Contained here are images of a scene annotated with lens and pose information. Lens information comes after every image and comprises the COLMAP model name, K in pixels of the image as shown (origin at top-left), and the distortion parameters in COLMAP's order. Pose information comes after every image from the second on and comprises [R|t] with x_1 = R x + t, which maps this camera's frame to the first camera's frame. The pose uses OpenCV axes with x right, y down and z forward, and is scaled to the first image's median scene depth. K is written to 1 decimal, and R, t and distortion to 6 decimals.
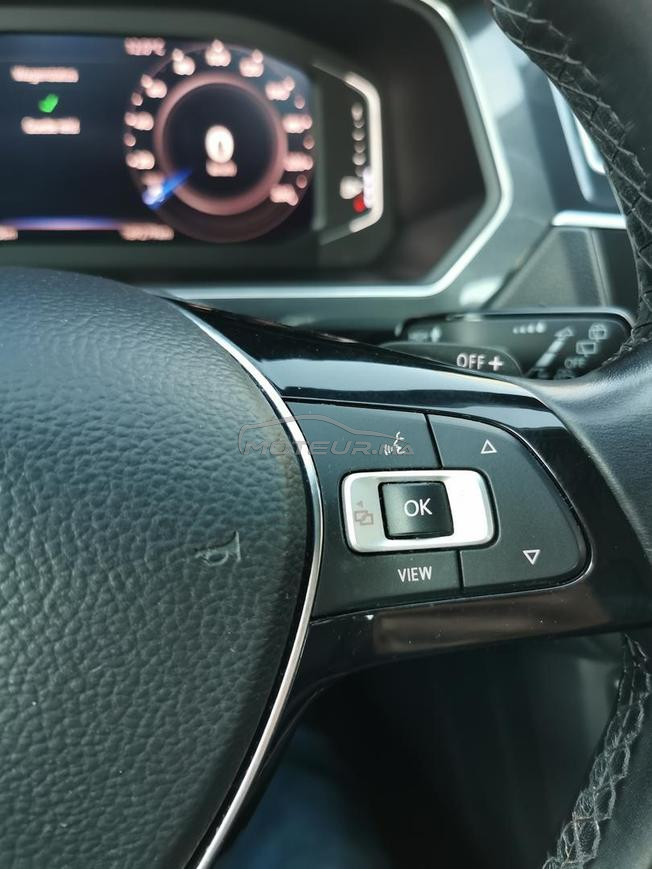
lens RADIAL K [[669.3, 0, 326.0], [0, 669.3, 434.5], [0, 0, 1]] dist [-0.006442, -0.005014]
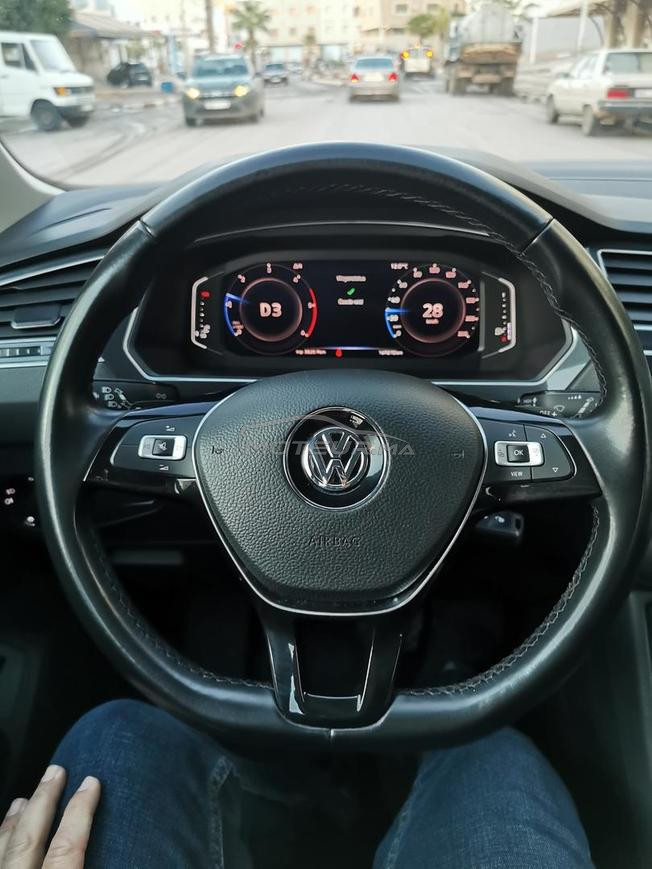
lens RADIAL K [[678.5, 0, 326.0], [0, 678.5, 434.5], [0, 0, 1]] dist [-0.127345, -0.000260]
pose [[0.977690, 0.043965, -0.205399, -0.043726], [-0.071764, 0.988924, -0.129919, 0.213461], [0.197412, 0.141761, 0.970017, -0.961269]]
